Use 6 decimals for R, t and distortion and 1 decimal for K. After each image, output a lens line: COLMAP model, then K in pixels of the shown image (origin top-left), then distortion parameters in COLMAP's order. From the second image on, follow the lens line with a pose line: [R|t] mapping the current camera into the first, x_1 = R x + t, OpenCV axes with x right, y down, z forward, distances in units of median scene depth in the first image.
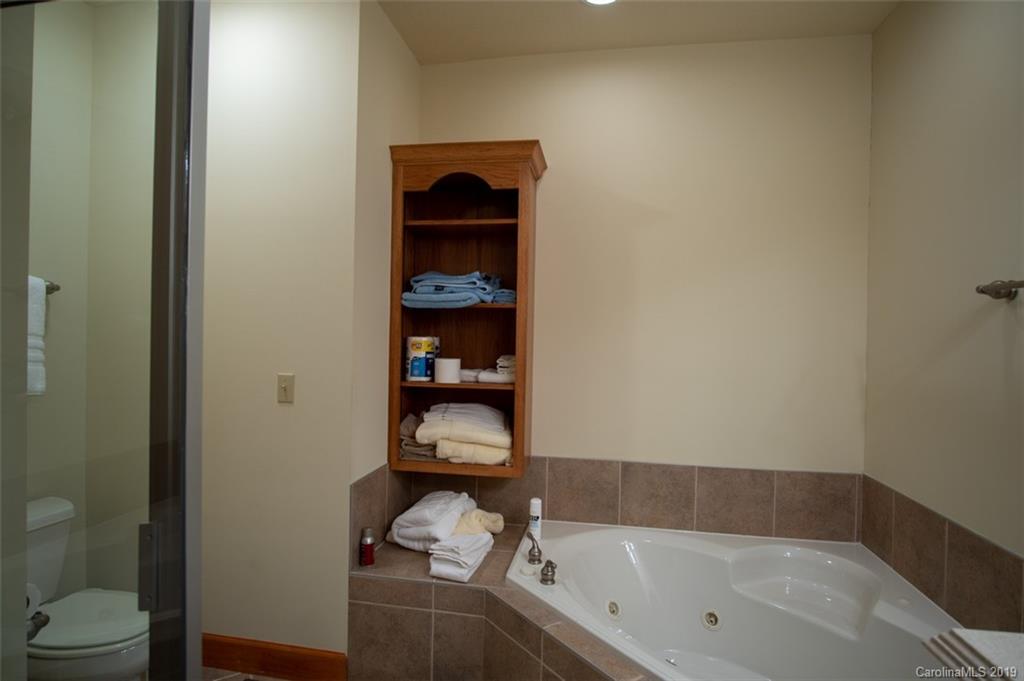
lens RADIAL K [[544.3, 0, 512.0], [0, 544.3, 340.5], [0, 0, 1]] dist [-0.035856, 0.009350]
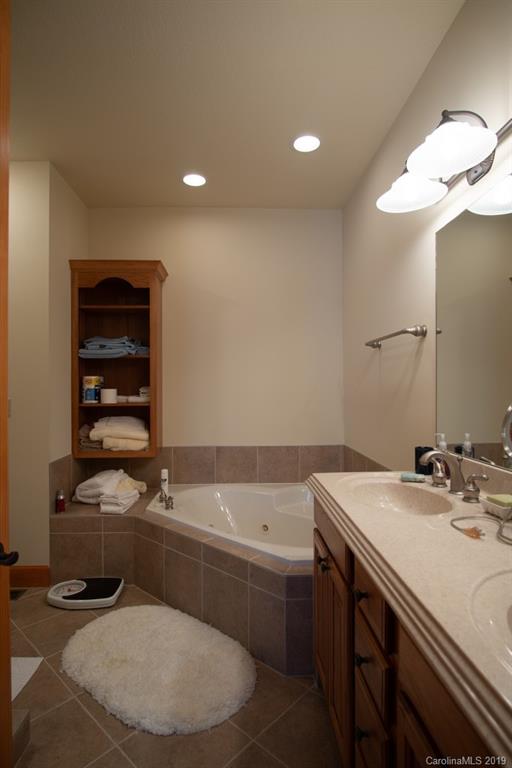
lens RADIAL K [[419.7, 0, 256.0], [0, 419.7, 384.0], [0, 0, 1]] dist [-0.028371, 0.000282]
pose [[0.977253, -0.023478, 0.210772, 0.053740], [0.026313, 0.999597, -0.010656, 0.045565], [-0.210436, 0.015960, 0.977477, -0.351721]]
